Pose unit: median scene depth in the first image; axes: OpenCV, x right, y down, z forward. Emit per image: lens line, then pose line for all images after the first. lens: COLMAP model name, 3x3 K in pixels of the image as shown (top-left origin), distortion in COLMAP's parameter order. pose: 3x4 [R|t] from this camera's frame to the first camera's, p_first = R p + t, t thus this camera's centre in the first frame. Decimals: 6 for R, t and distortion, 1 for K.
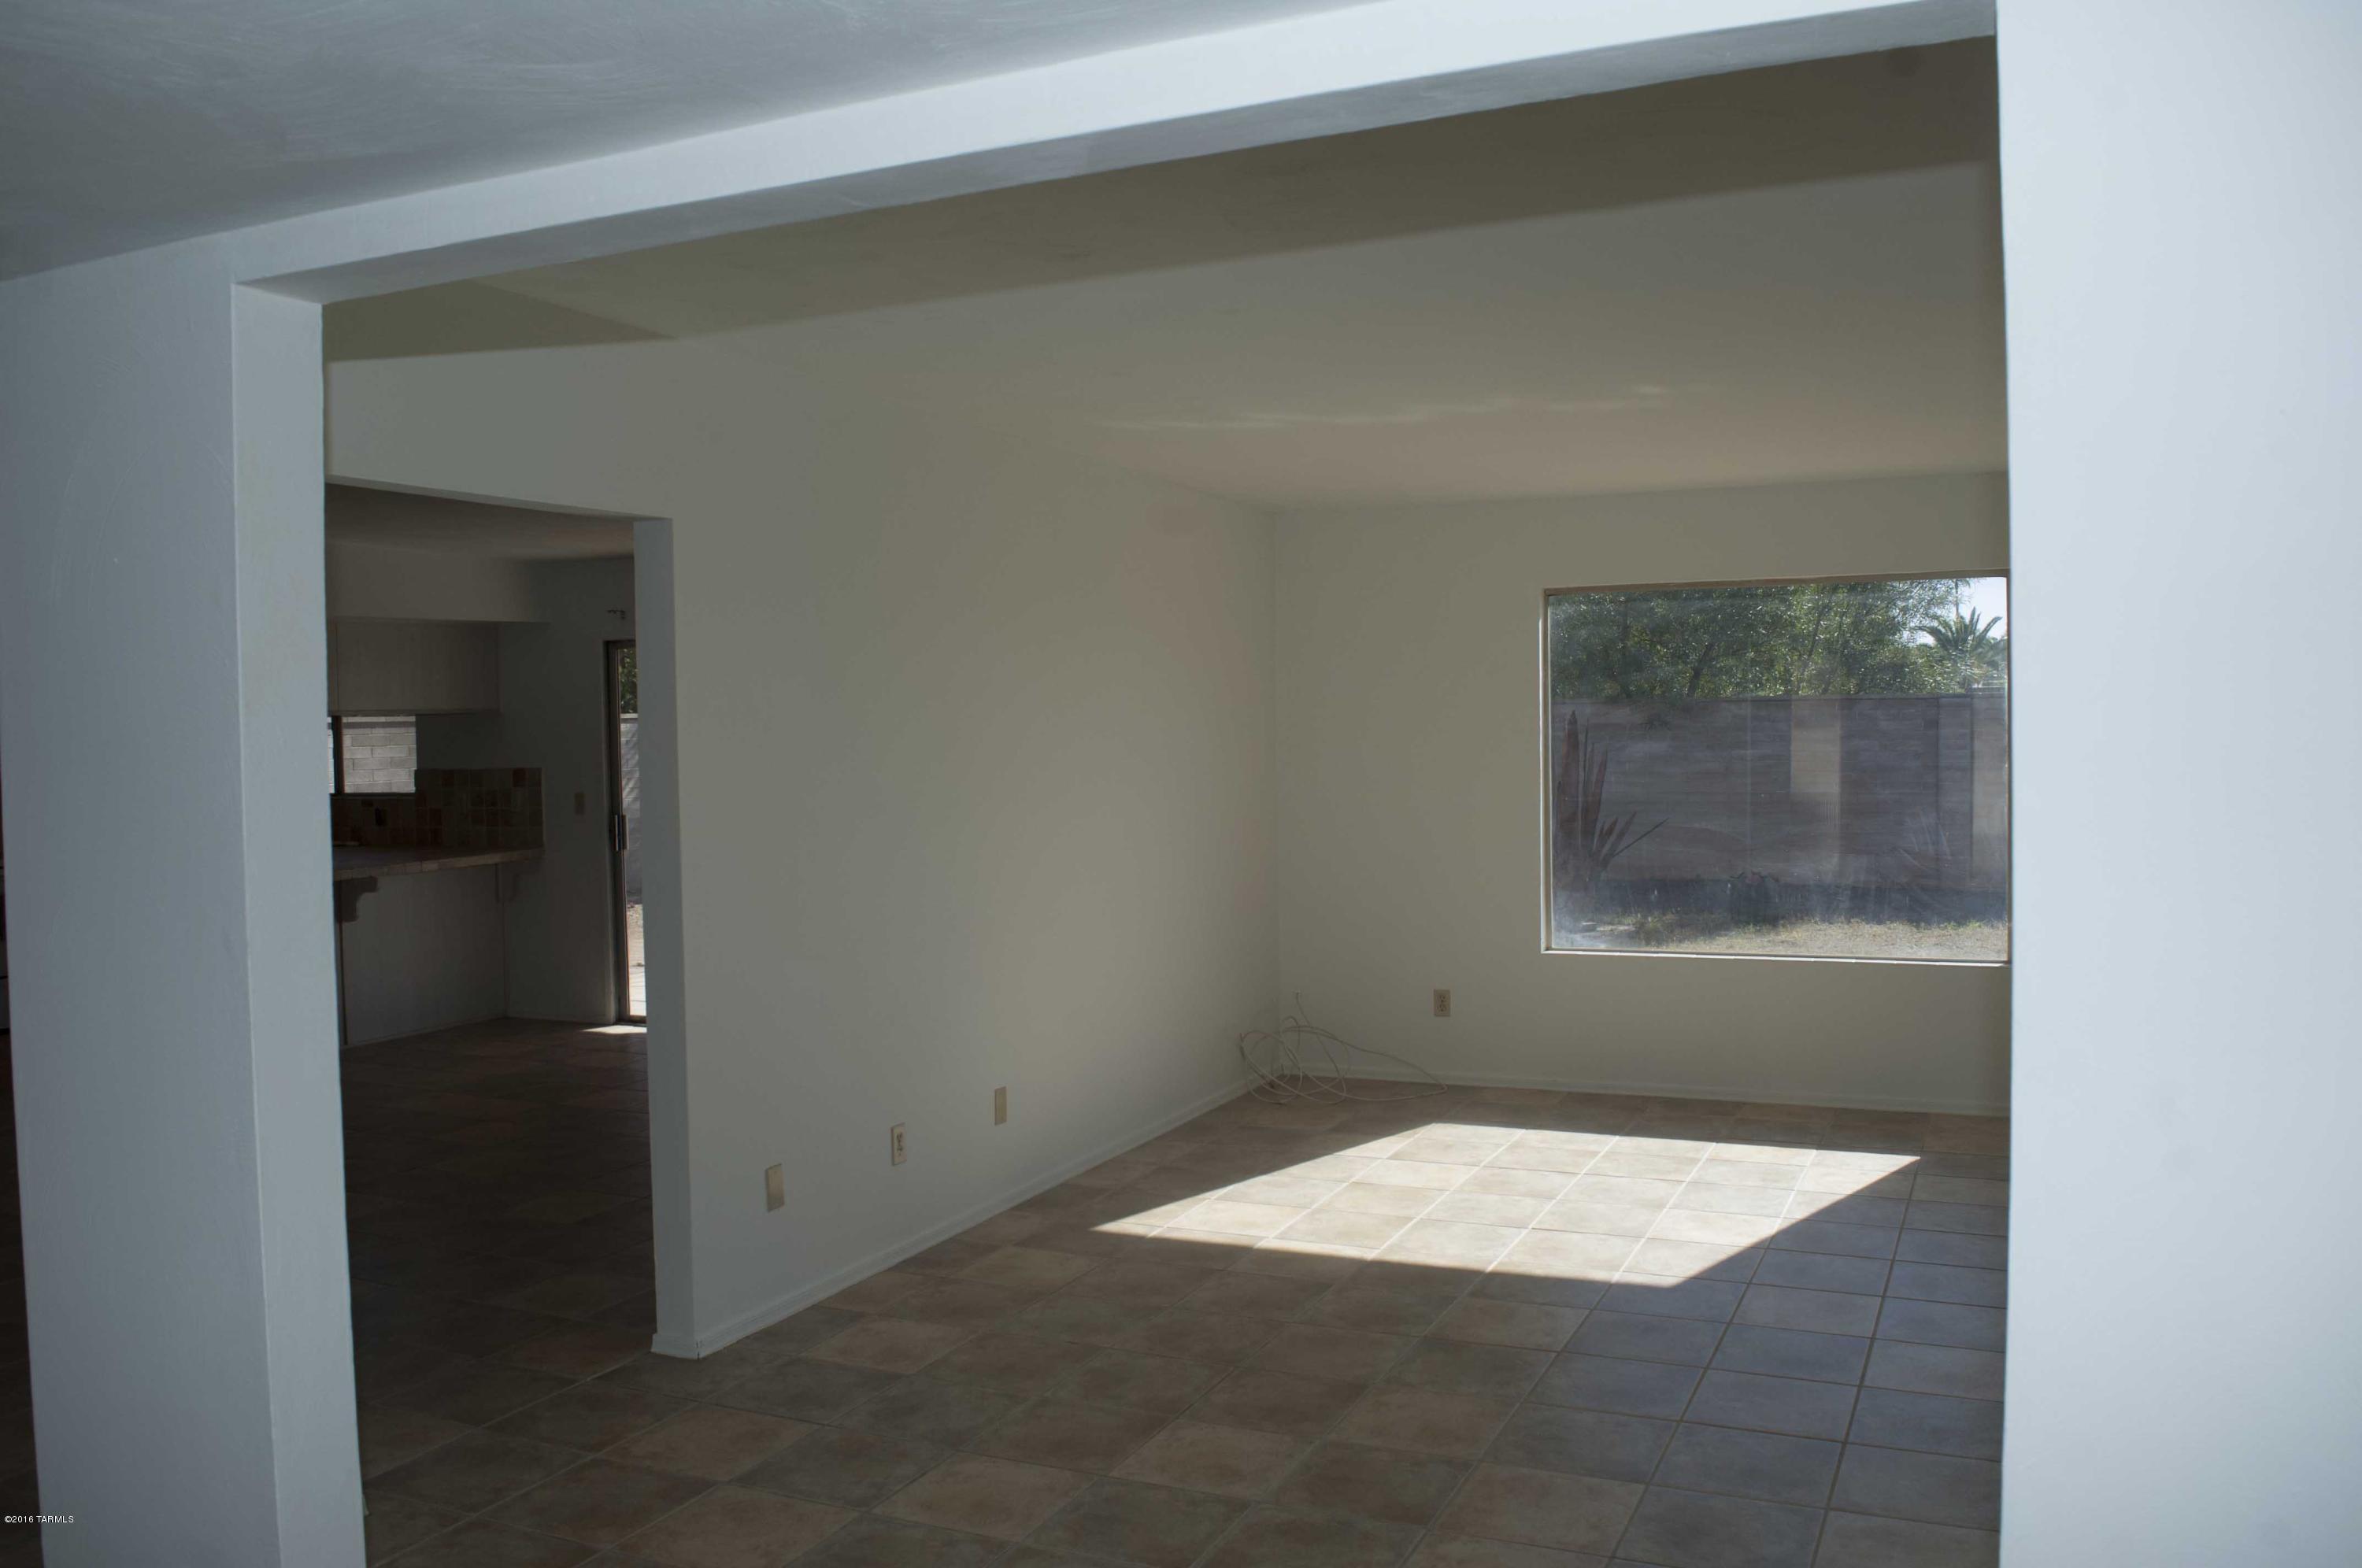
lens RADIAL K [[1851.8, 0, 1182.0], [0, 1851.8, 803.6], [0, 0, 1]] dist [-0.095785, 0.023217]
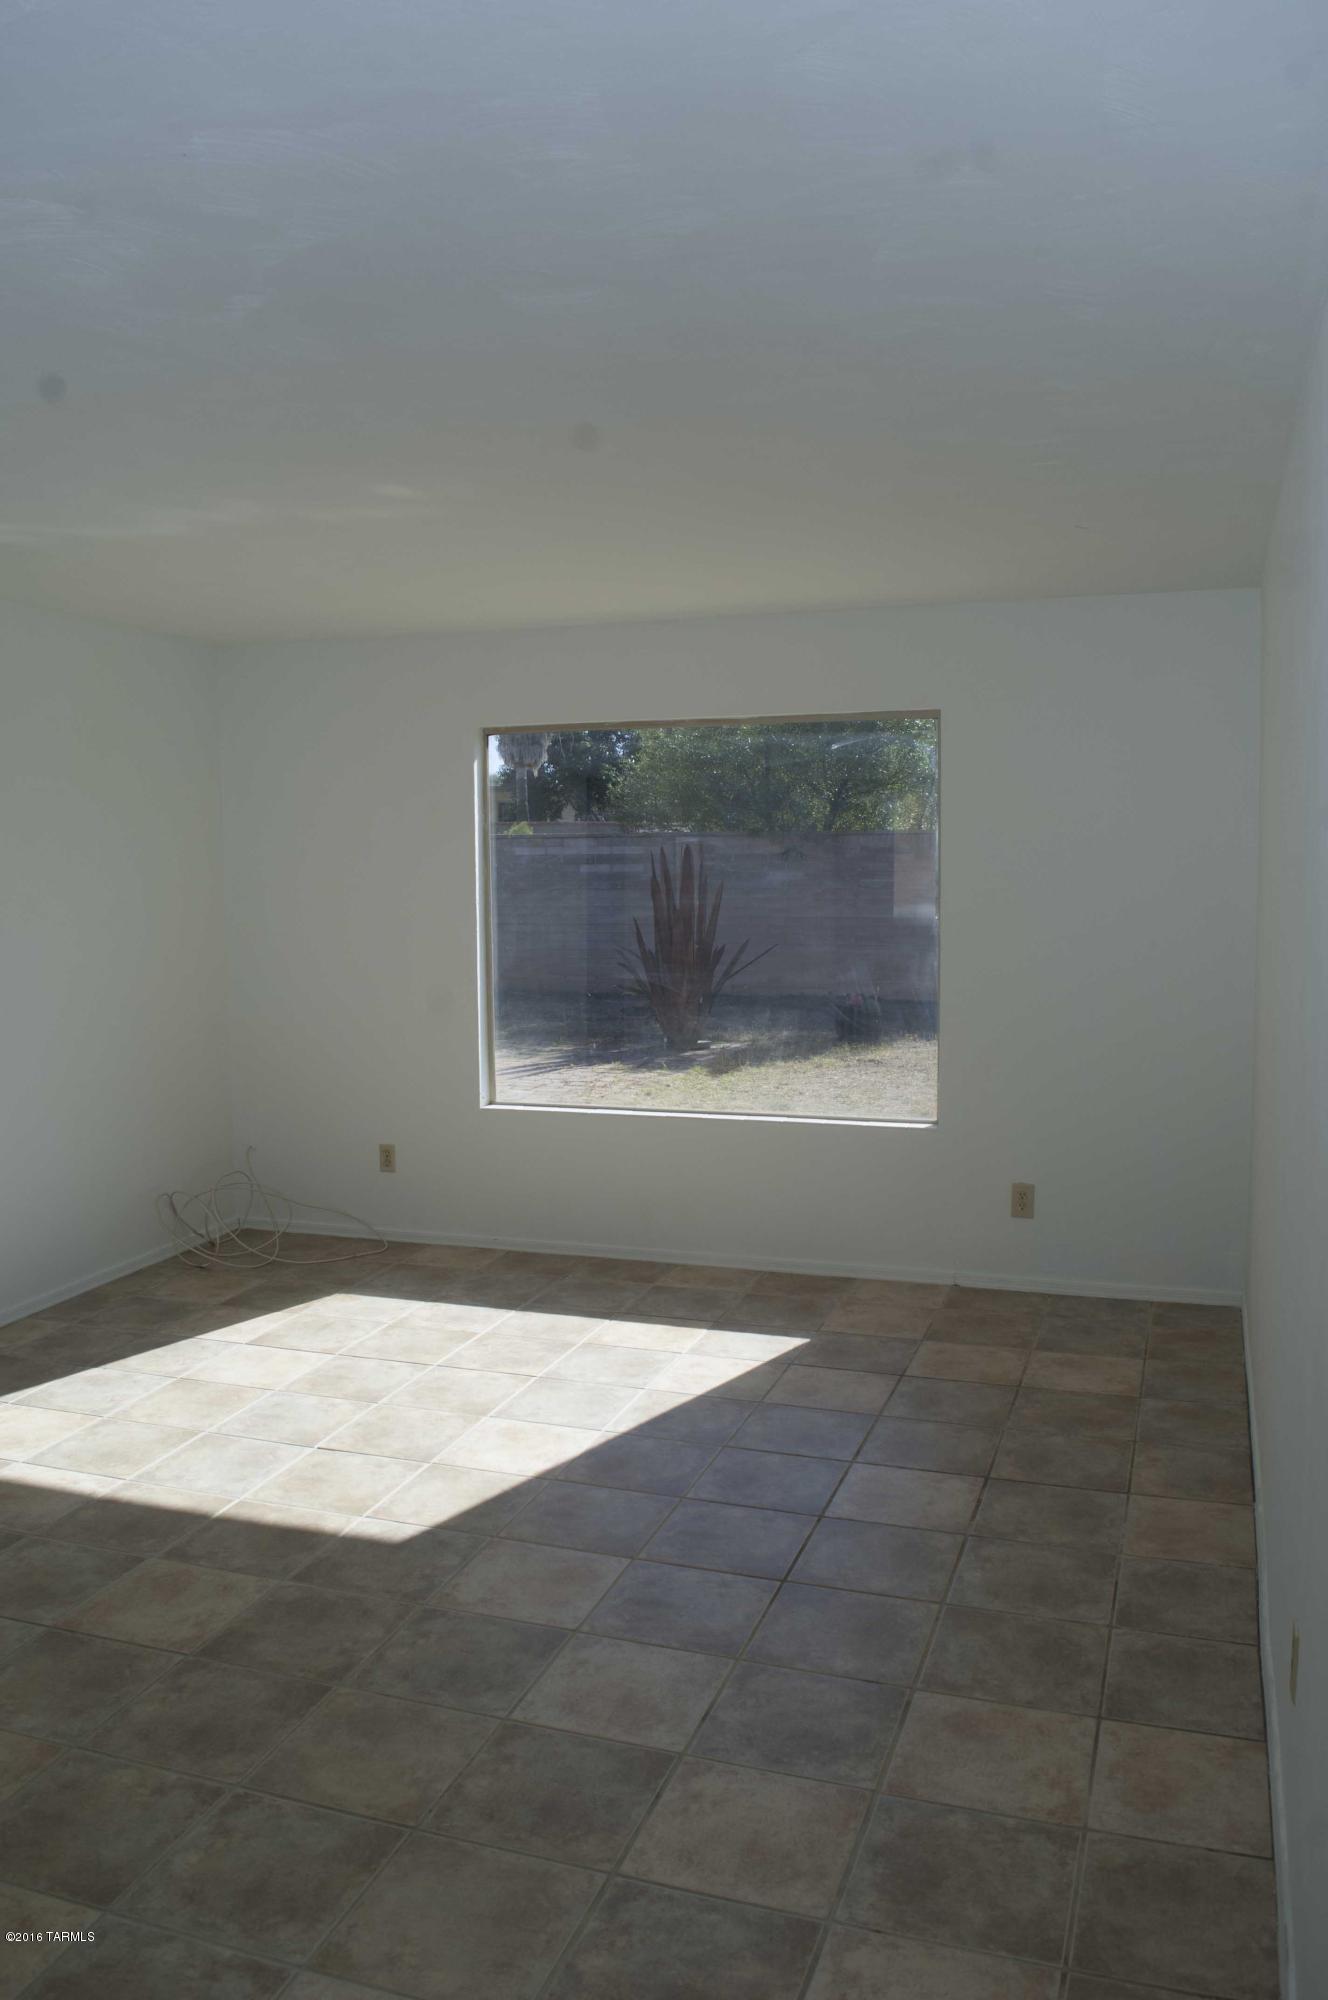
lens RADIAL K [[1568.1, 0, 667.5], [0, 1568.1, 1000.1], [0, 0, 1]] dist [-0.095785, 0.023217]
pose [[0.994769, -0.004950, 0.102026, 0.276553], [-0.000812, 0.998411, 0.056354, -0.028788], [-0.102143, -0.056142, 0.993184, 0.236873]]
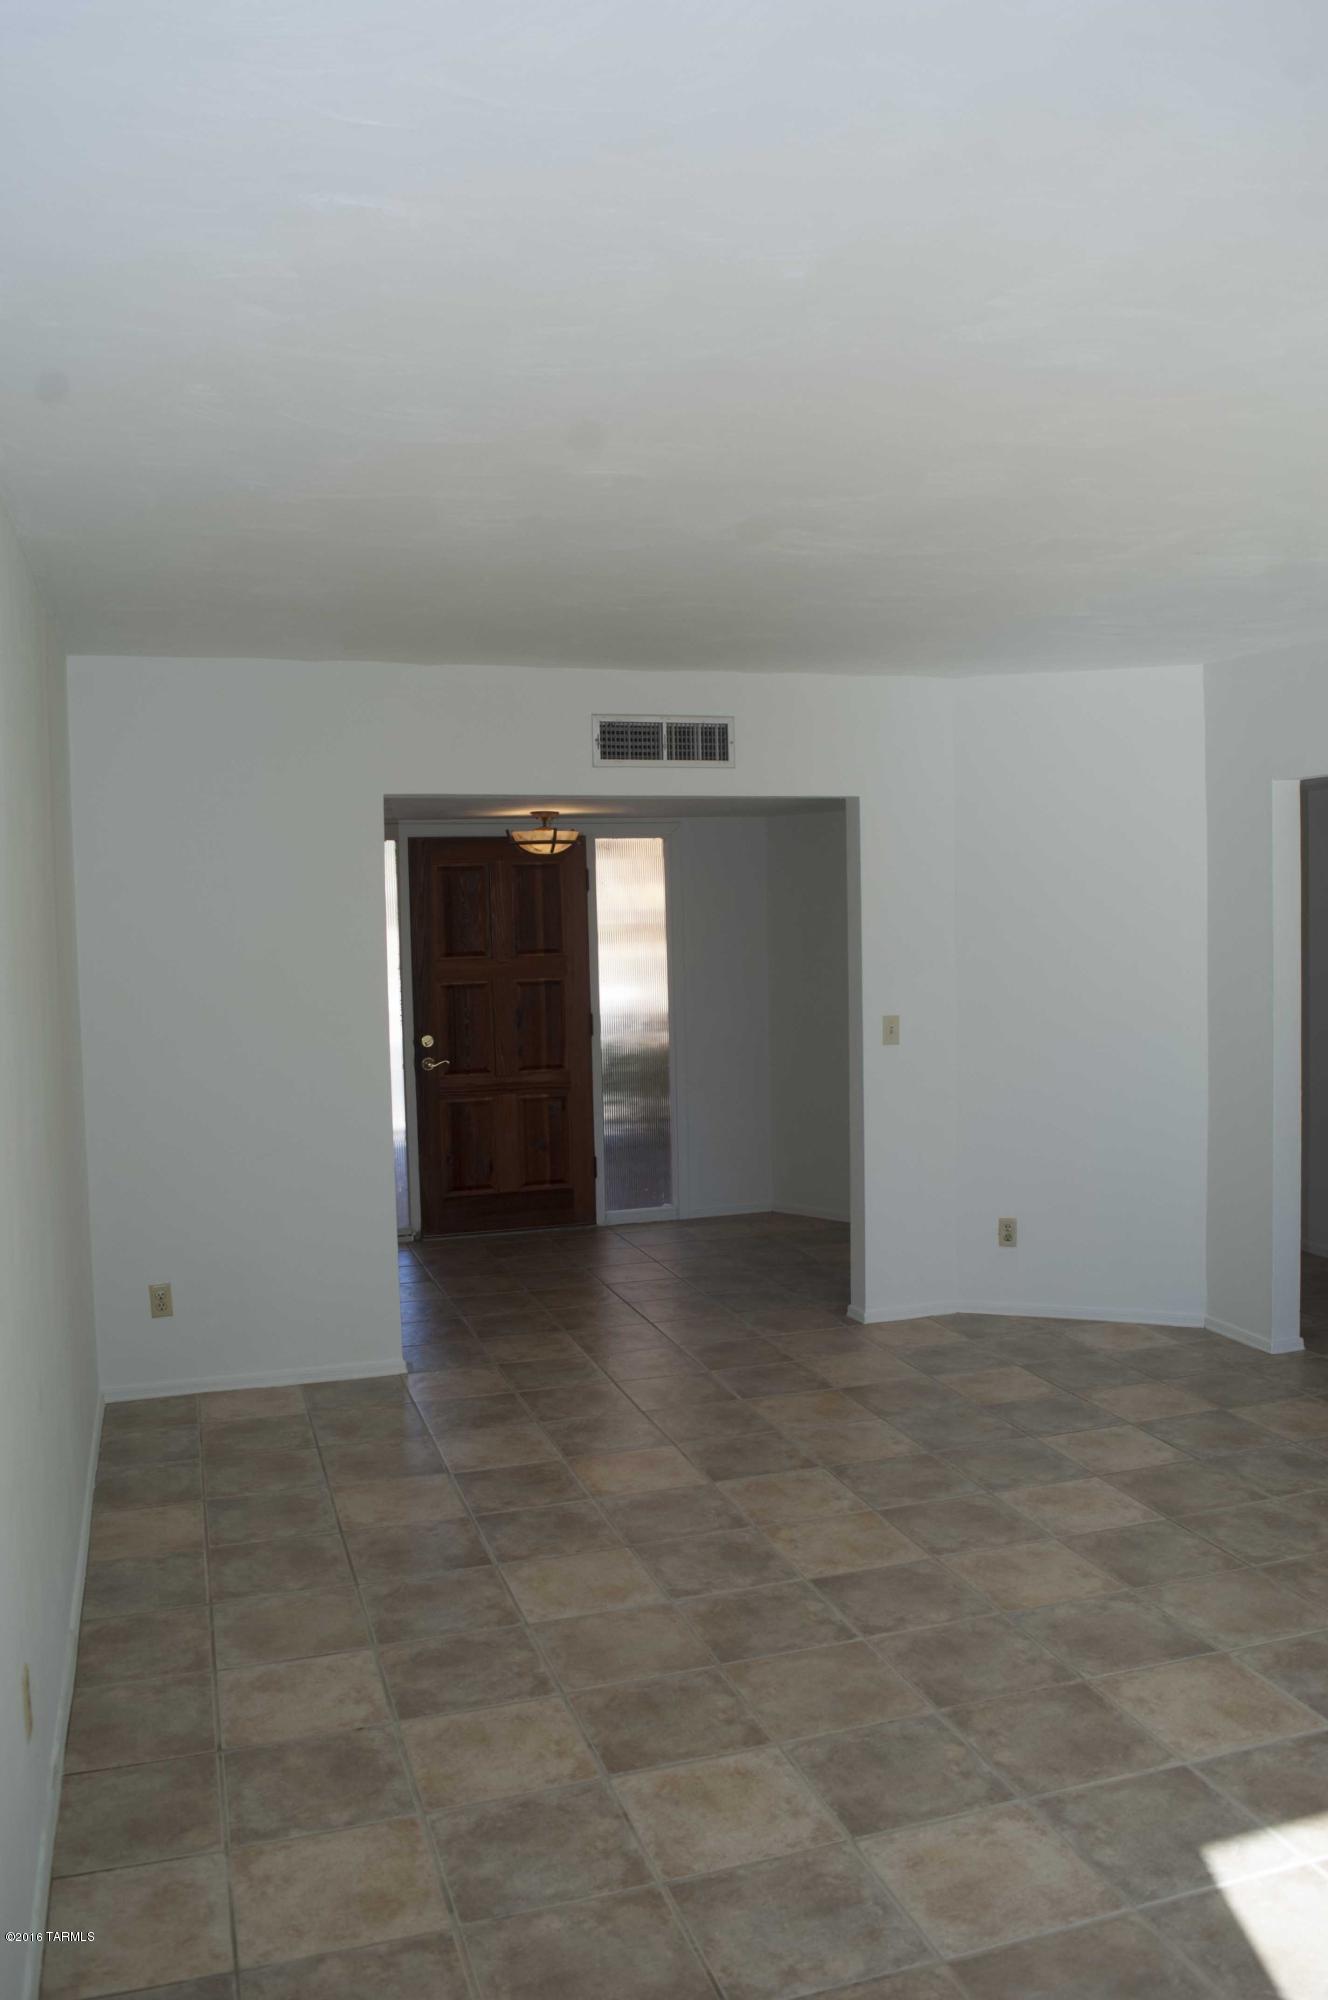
lens RADIAL K [[1568.1, 0, 667.5], [0, 1568.1, 1000.1], [0, 0, 1]] dist [-0.095785, 0.023217]
pose [[-0.736953, 0.071530, -0.672149, 0.640852], [0.003301, 0.994754, 0.102242, -0.076015], [0.675936, 0.073129, -0.733323, 1.074927]]
